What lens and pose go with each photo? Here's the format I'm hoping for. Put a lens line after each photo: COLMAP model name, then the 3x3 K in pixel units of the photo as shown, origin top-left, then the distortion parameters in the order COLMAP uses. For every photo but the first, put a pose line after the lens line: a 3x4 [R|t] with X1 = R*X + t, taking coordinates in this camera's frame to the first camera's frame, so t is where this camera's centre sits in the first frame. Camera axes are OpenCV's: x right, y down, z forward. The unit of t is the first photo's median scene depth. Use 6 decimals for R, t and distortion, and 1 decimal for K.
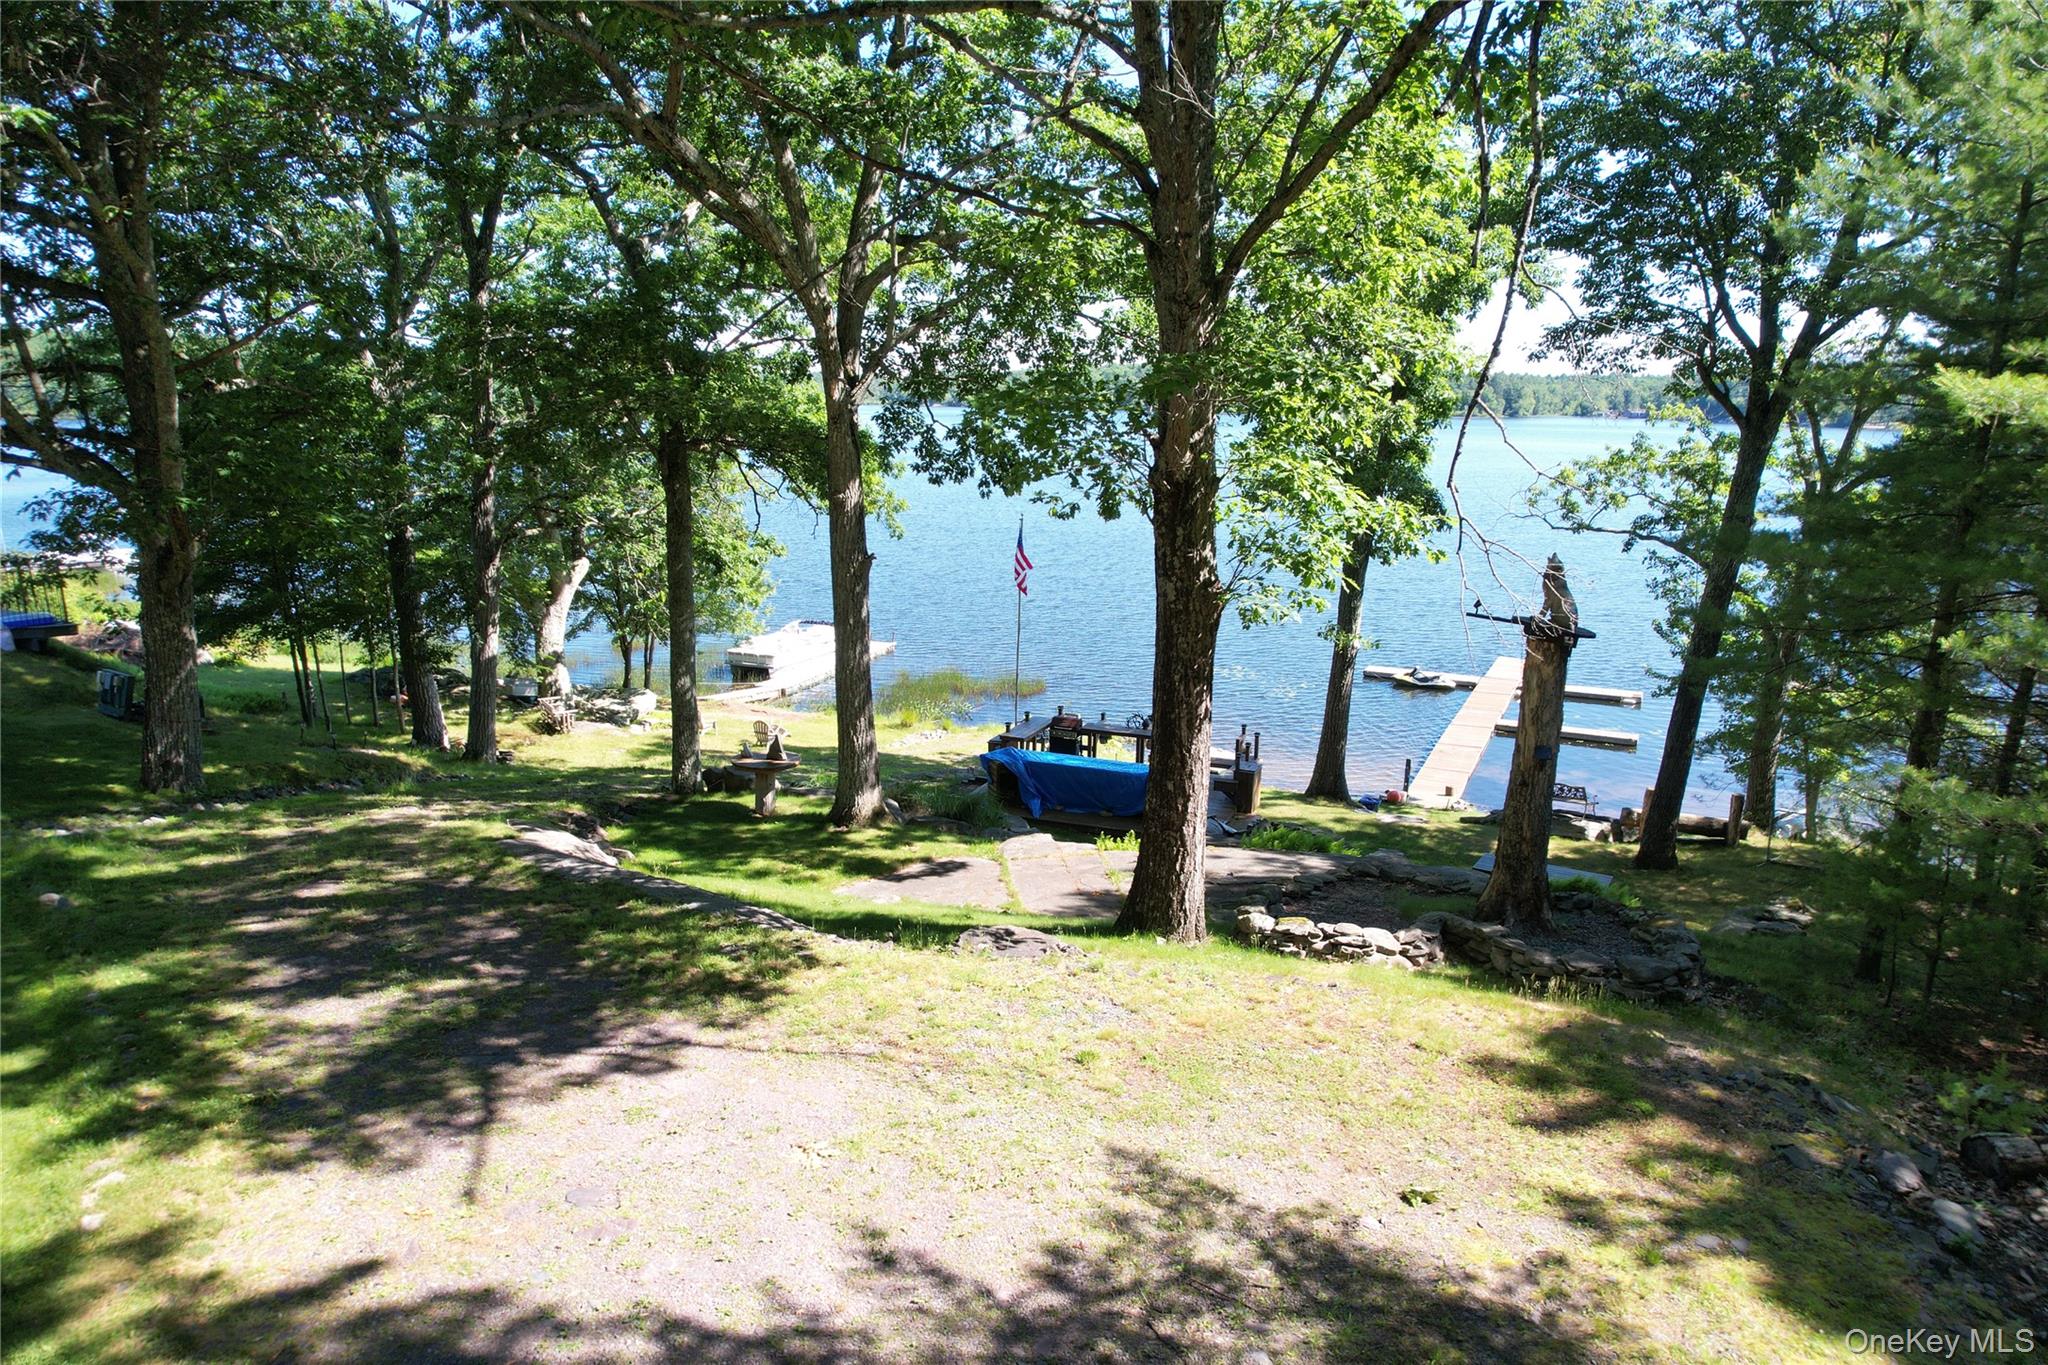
lens RADIAL K [[1269.5, 0, 1027.5], [0, 1269.5, 663.7], [0, 0, 1]] dist [-0.083176, 0.071057]
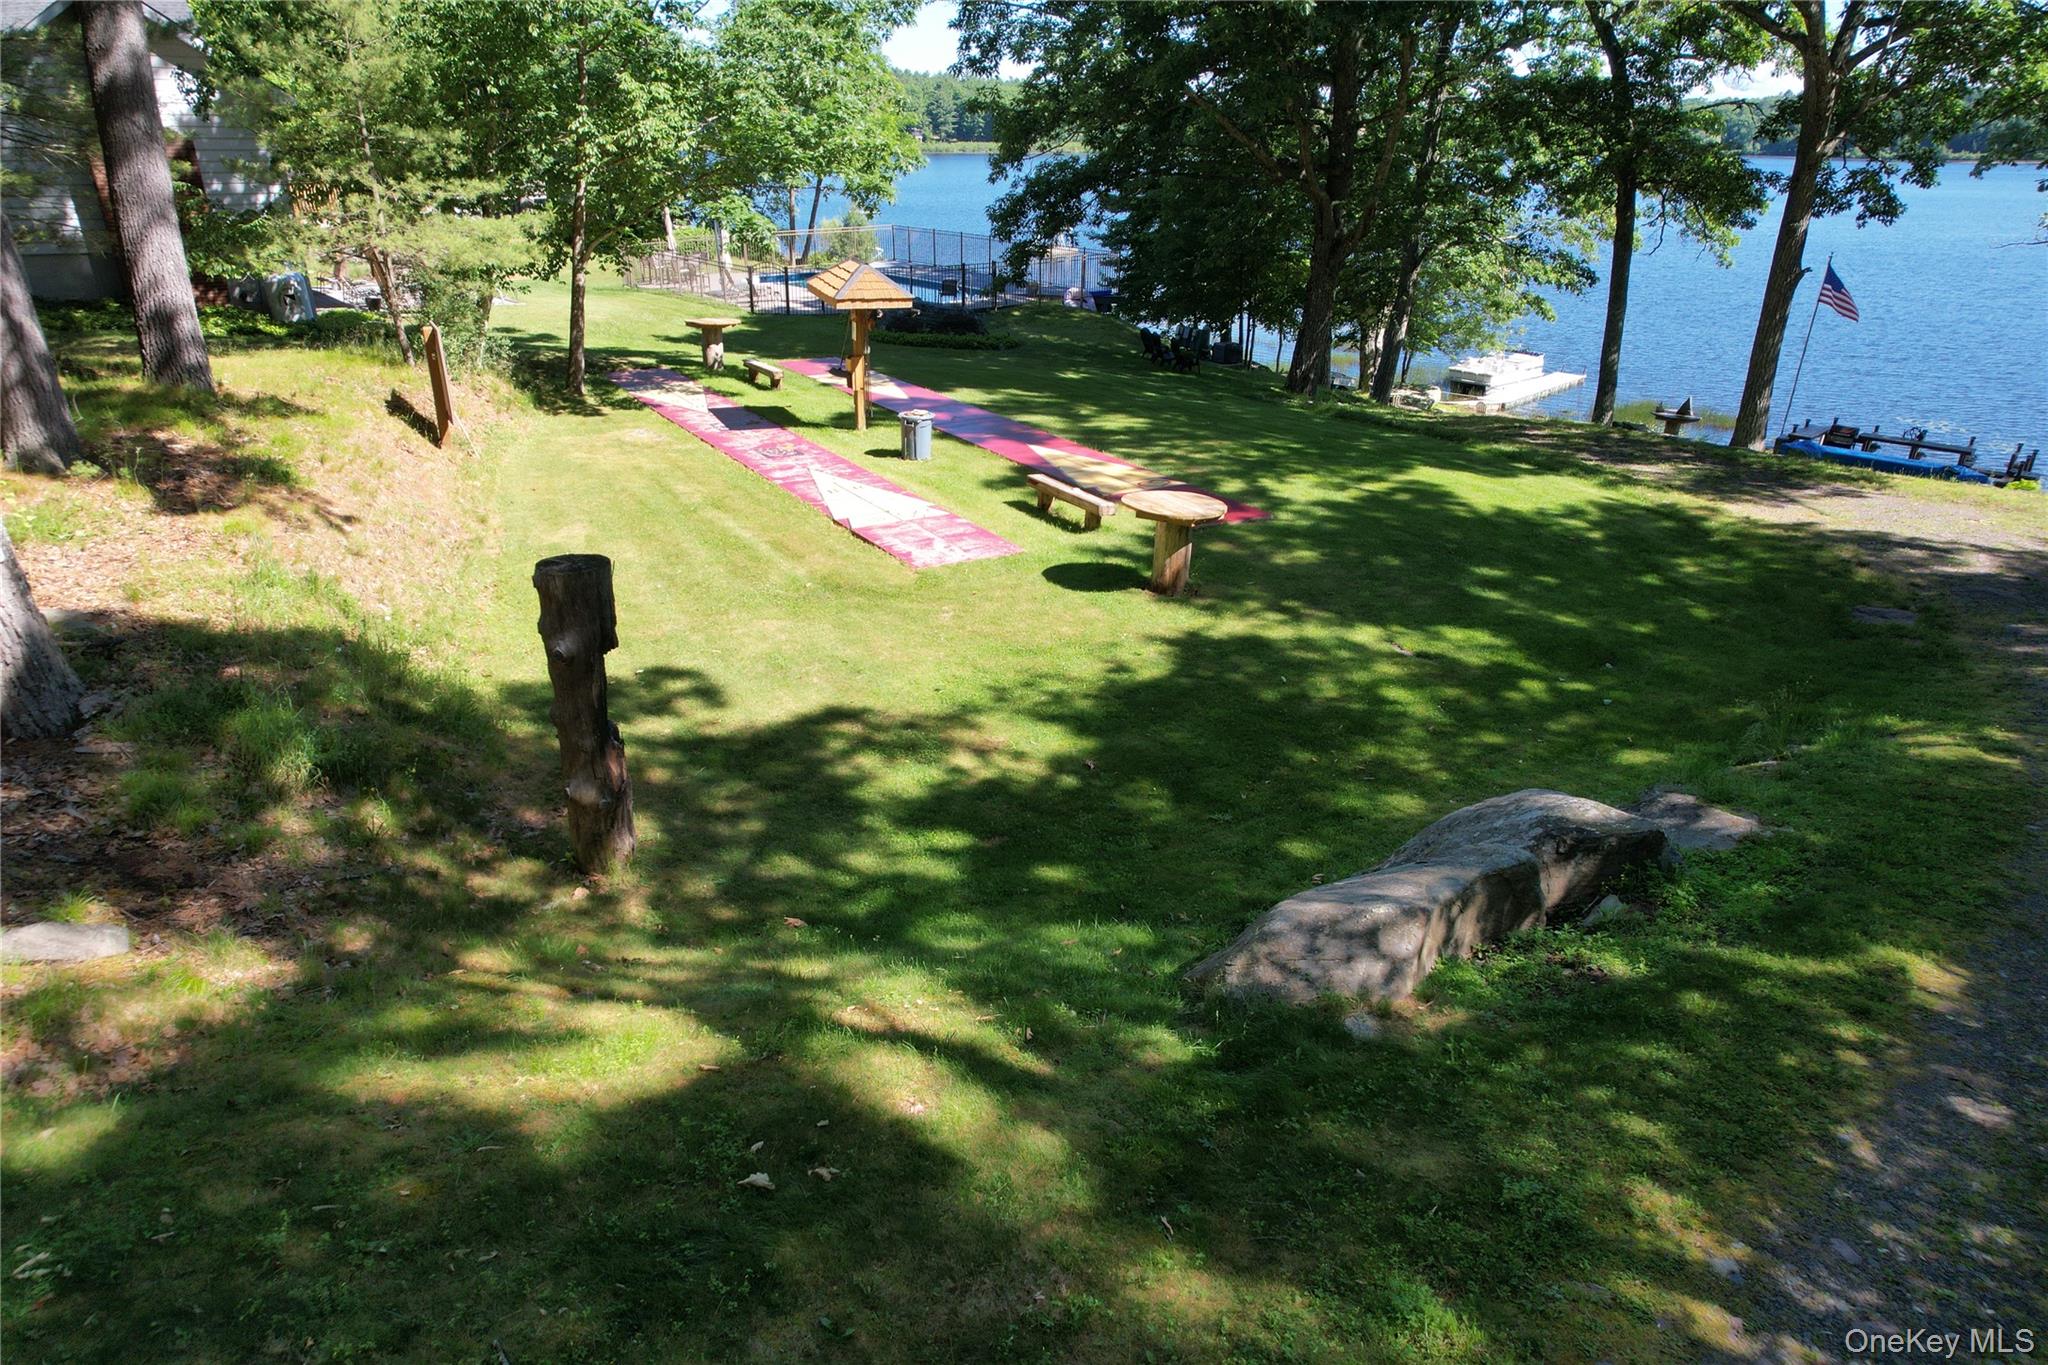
lens RADIAL K [[1323.3, 0, 1020.4], [0, 1323.3, 731.5], [0, 0, 1]] dist [-0.086699, 0.060287]
pose [[0.930177, 0.146442, -0.336637, -0.326360], [-0.067323, 0.969487, 0.235719, 0.116812], [0.360885, -0.196597, 0.911653, -0.601622]]
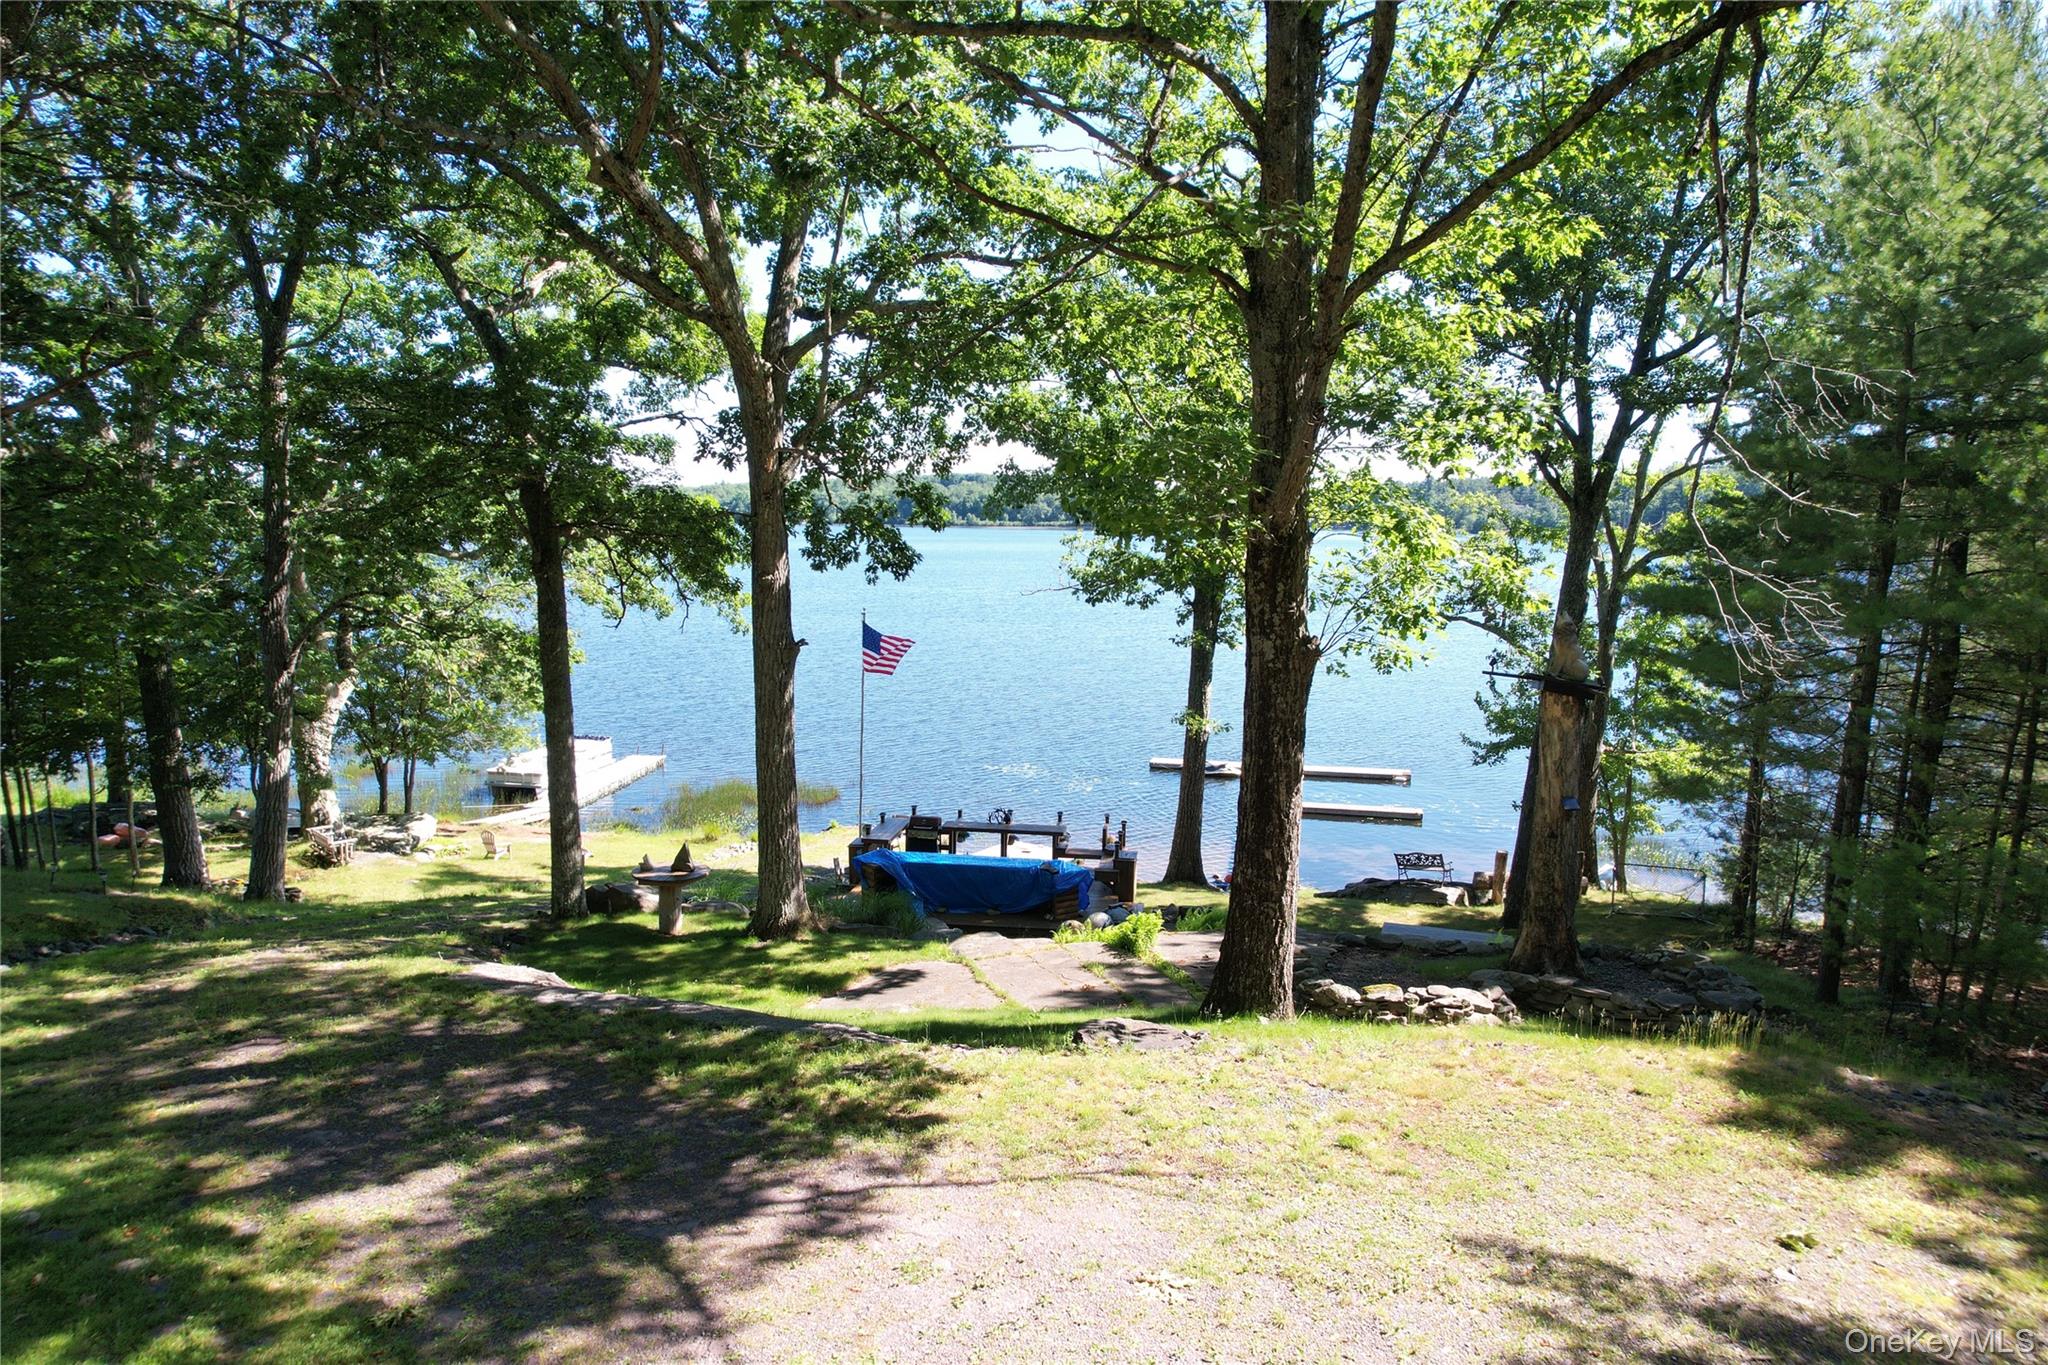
lens RADIAL K [[1269.5, 0, 1027.5], [0, 1269.5, 663.7], [0, 0, 1]] dist [-0.083176, 0.071057]
pose [[0.972101, -0.025896, 0.233130, -0.152339], [0.046315, 0.995511, -0.082542, 0.013313], [-0.229946, 0.091036, 0.968936, 0.061768]]
